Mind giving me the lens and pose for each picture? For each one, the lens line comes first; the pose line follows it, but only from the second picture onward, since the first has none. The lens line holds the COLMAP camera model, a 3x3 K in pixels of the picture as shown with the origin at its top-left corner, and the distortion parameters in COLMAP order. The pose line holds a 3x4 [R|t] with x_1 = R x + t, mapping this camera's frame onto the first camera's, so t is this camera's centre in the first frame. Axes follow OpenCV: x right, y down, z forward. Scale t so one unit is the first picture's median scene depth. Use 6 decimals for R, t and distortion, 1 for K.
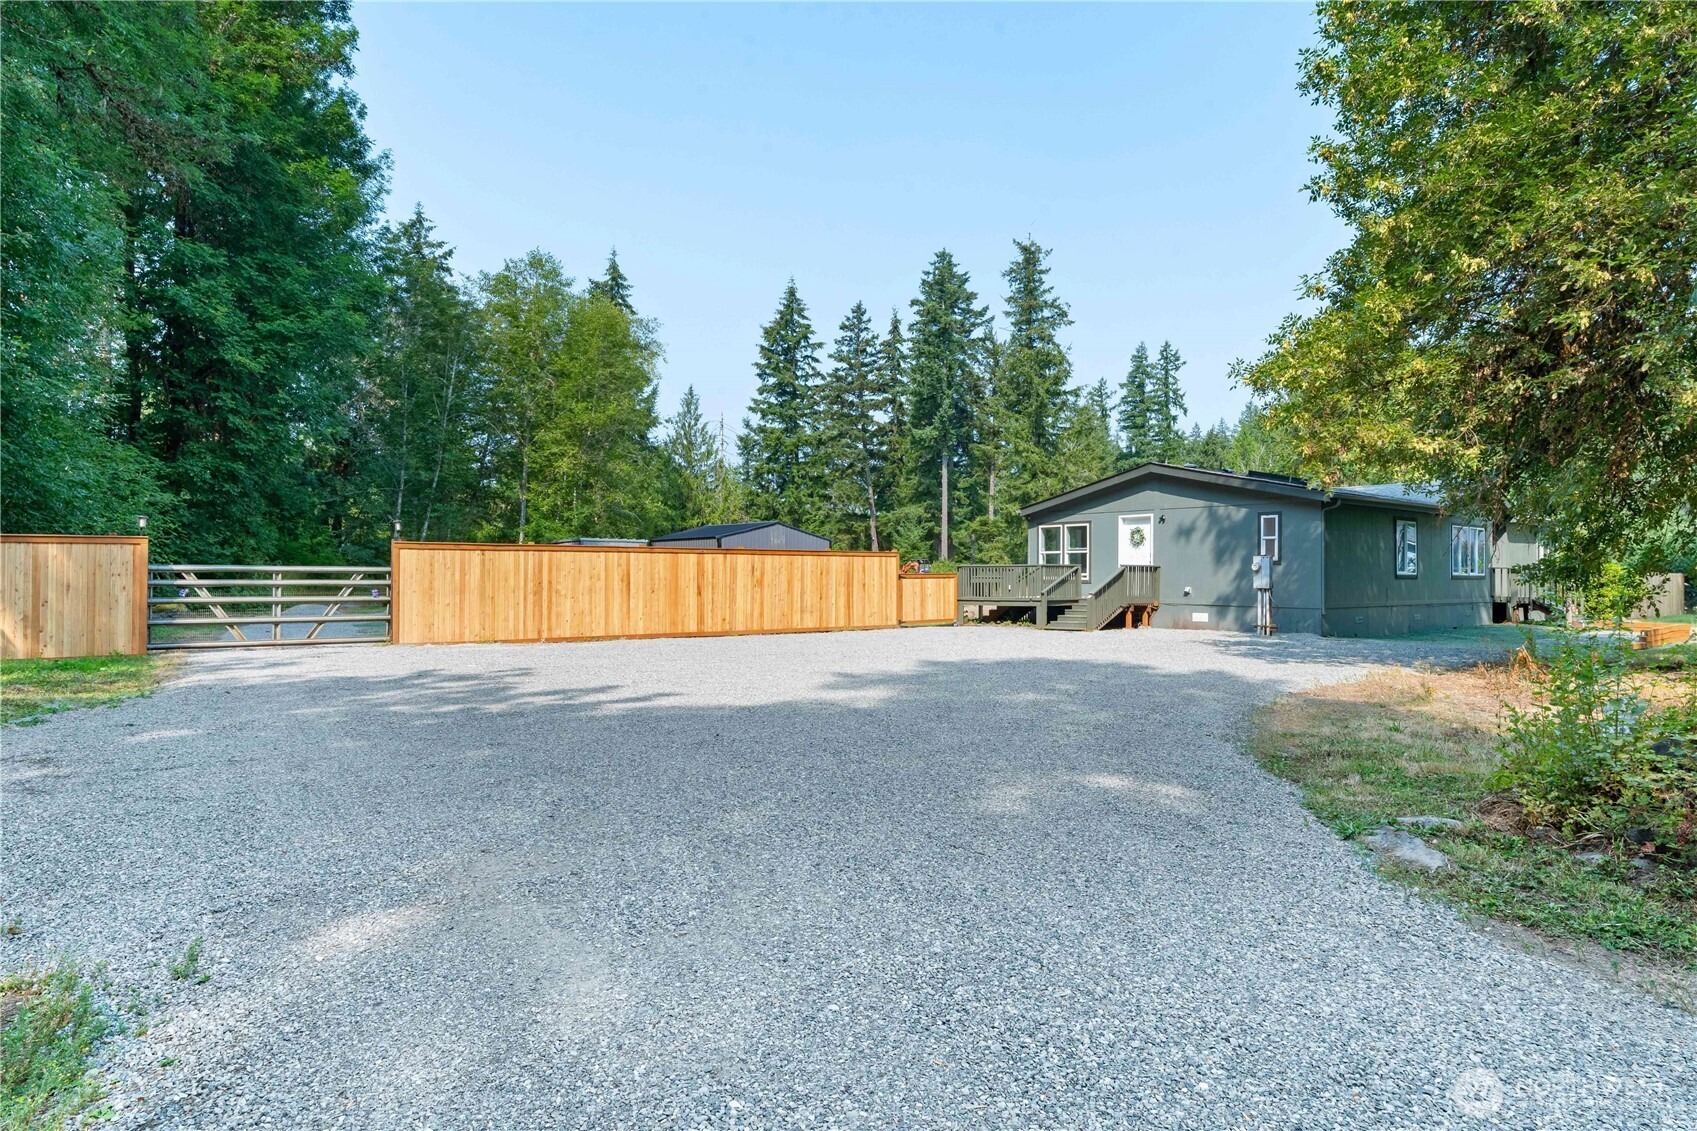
lens RADIAL K [[950.0, 0, 858.1], [0, 950.0, 566.5], [0, 0, 1]] dist [0.007559, 0.000688]
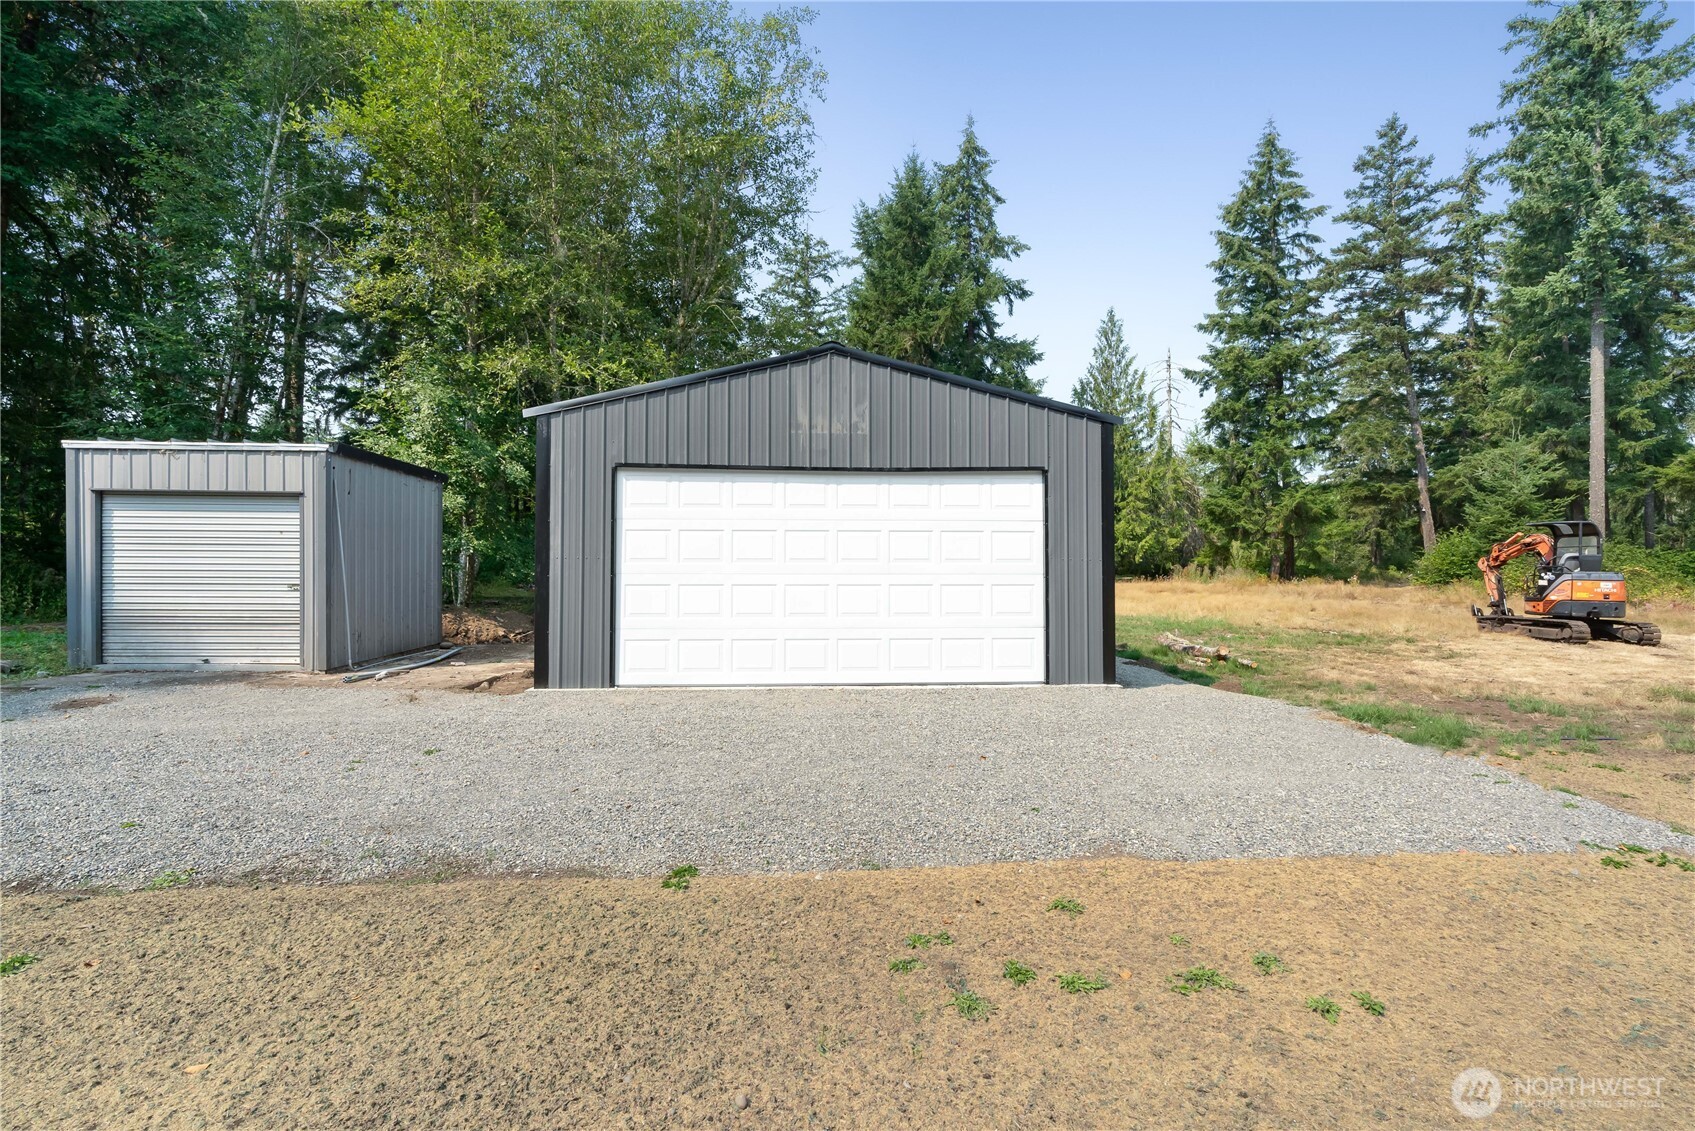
lens RADIAL K [[792.8, 0, 856.5], [0, 792.8, 567.9], [0, 0, 1]] dist [0.002712, 0.001849]
pose [[0.813247, -0.004732, -0.581899, 0.018684], [0.006231, 0.999980, 0.000576, 0.004997], [0.581885, -0.004094, 0.813261, 0.449697]]
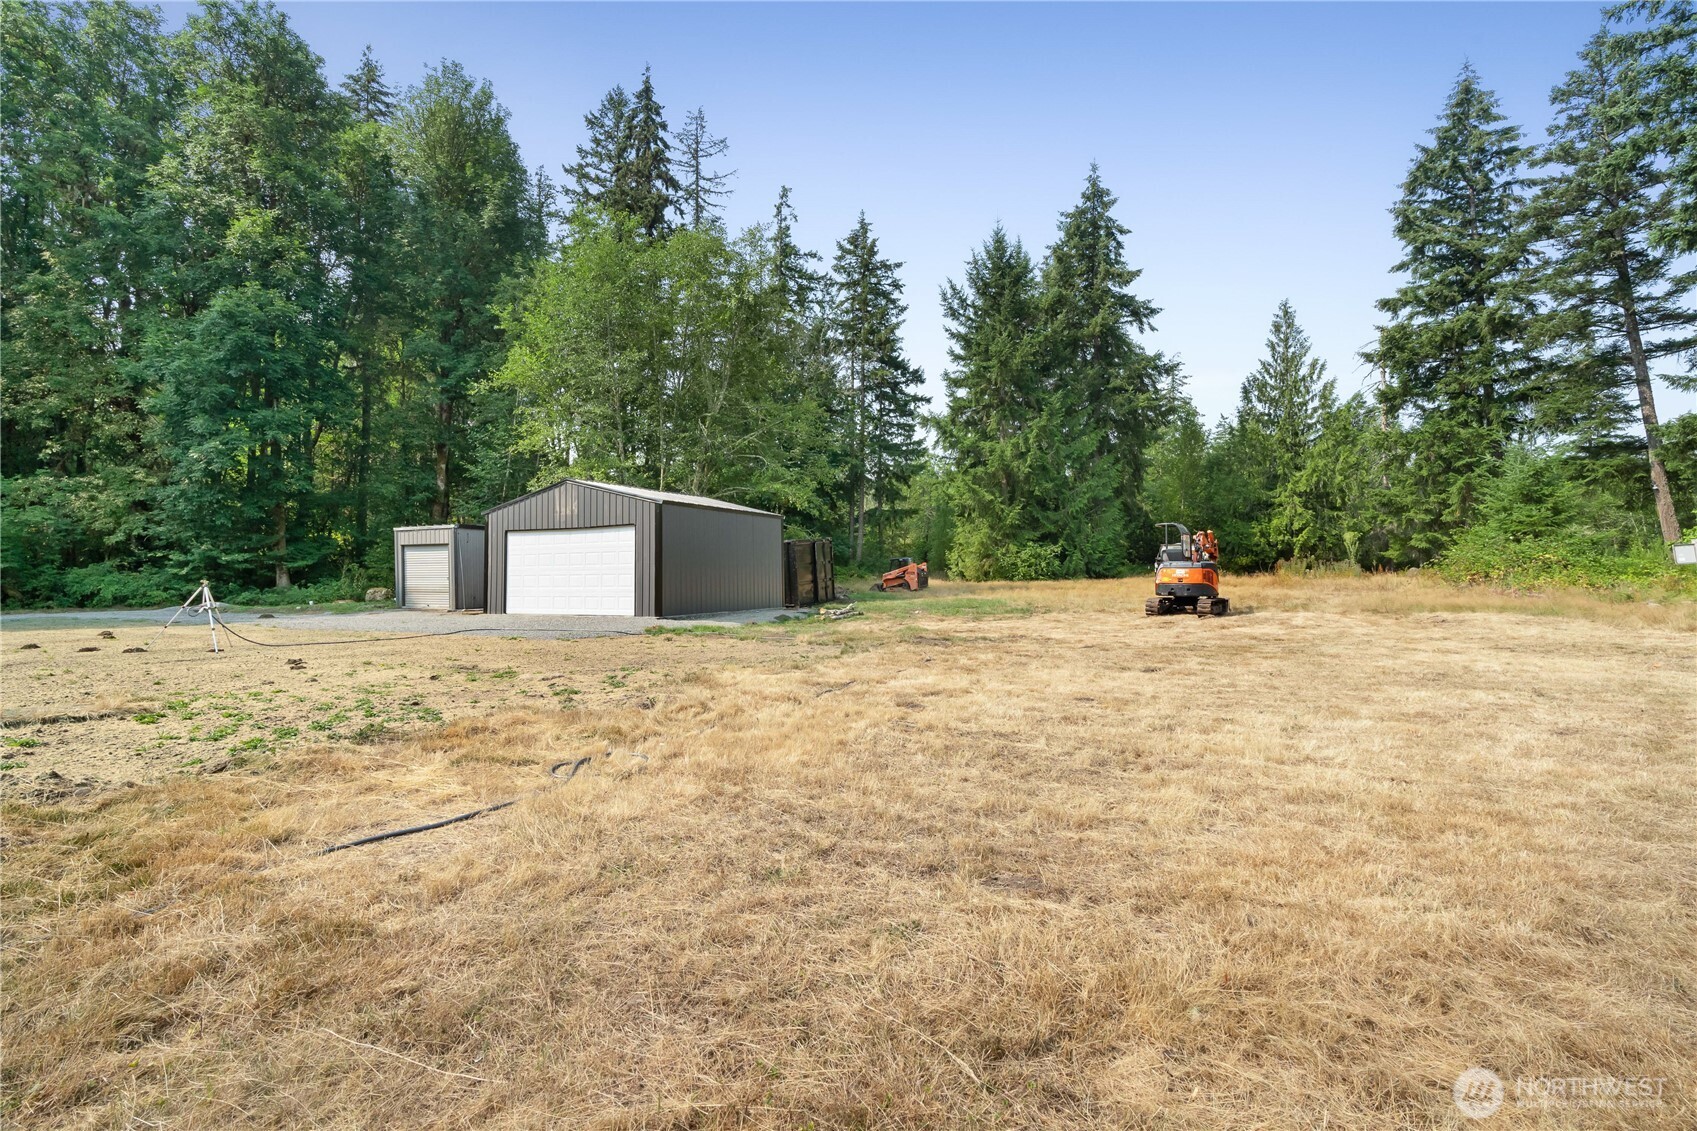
lens RADIAL K [[793.7, 0, 848.3], [0, 793.7, 571.3], [0, 0, 1]] dist [0.002712, 0.001849]
pose [[0.422776, -0.017714, -0.906061, 0.245944], [0.019463, 0.999756, -0.010464, 0.011181], [0.906025, -0.013211, 0.423018, 0.511023]]
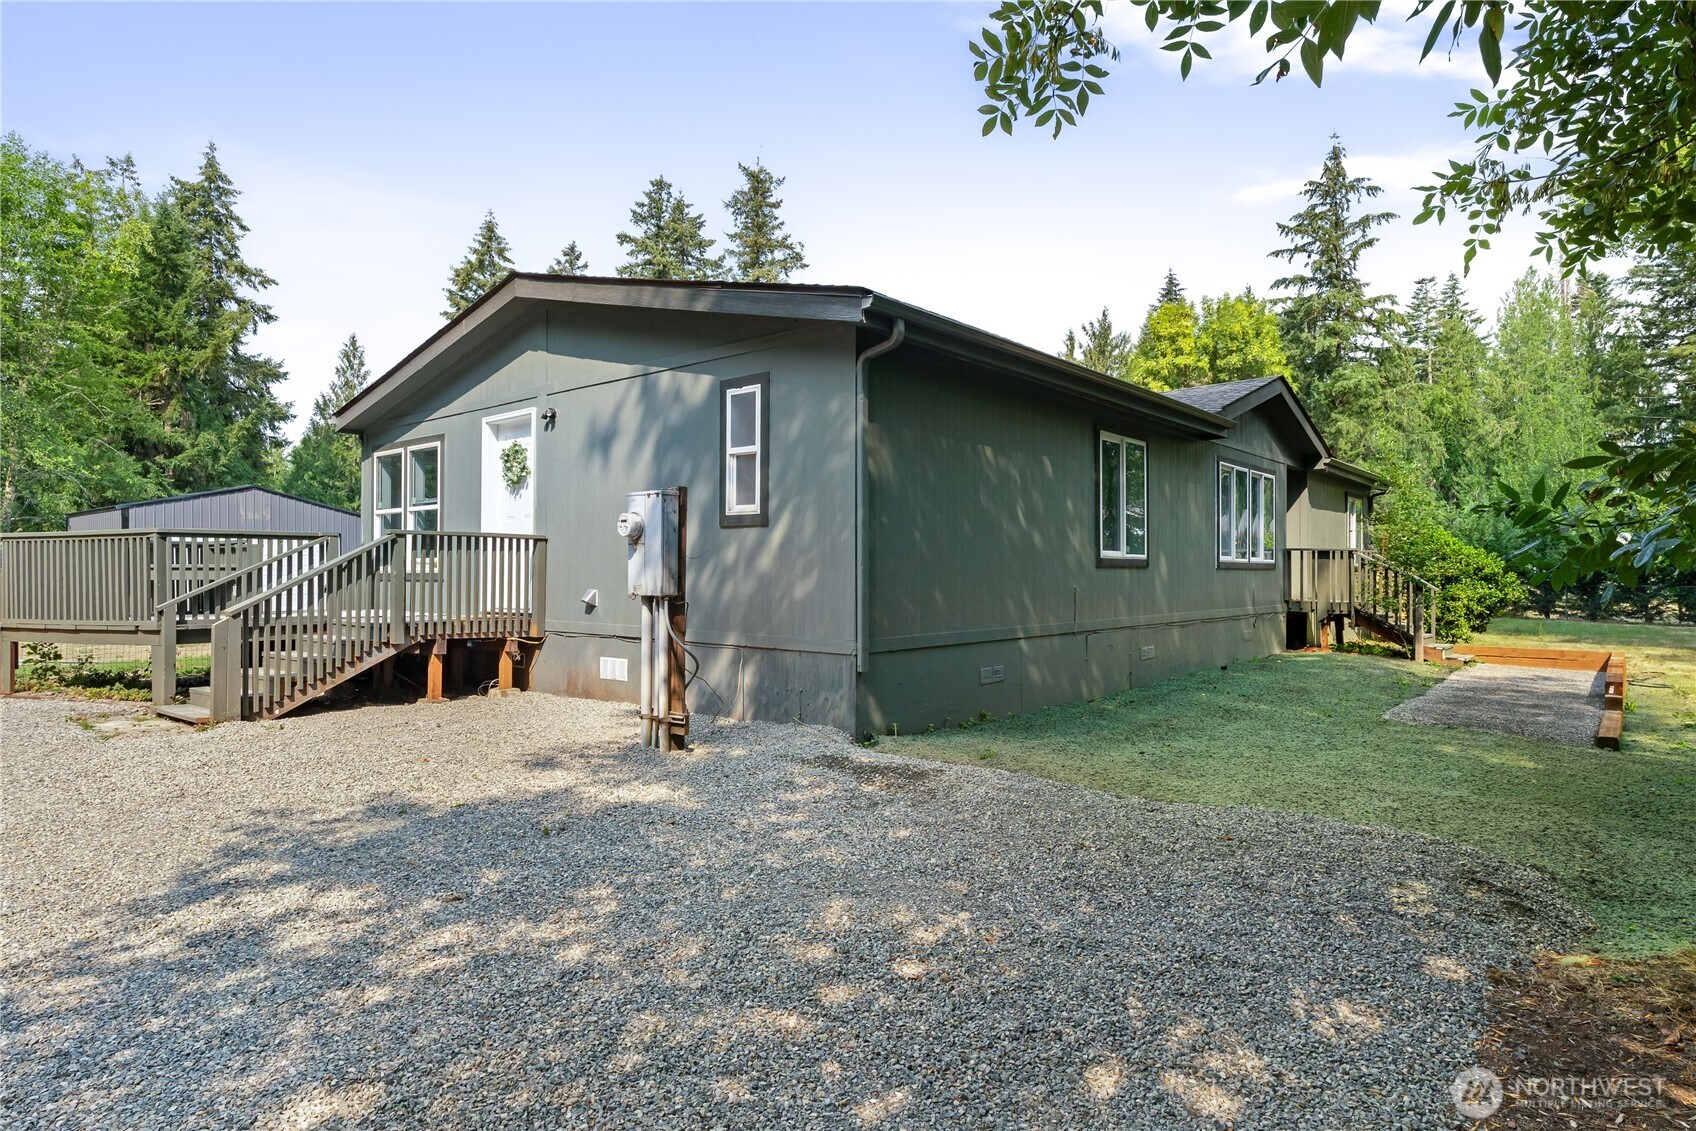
lens RADIAL K [[949.5, 0, 842.3], [0, 949.5, 567.9], [0, 0, 1]] dist [0.007559, 0.000688]
pose [[0.985063, -0.001319, 0.172189, 0.102242], [0.000771, 0.999994, 0.003247, 0.003079], [-0.172192, -0.003066, 0.985059, 0.161536]]
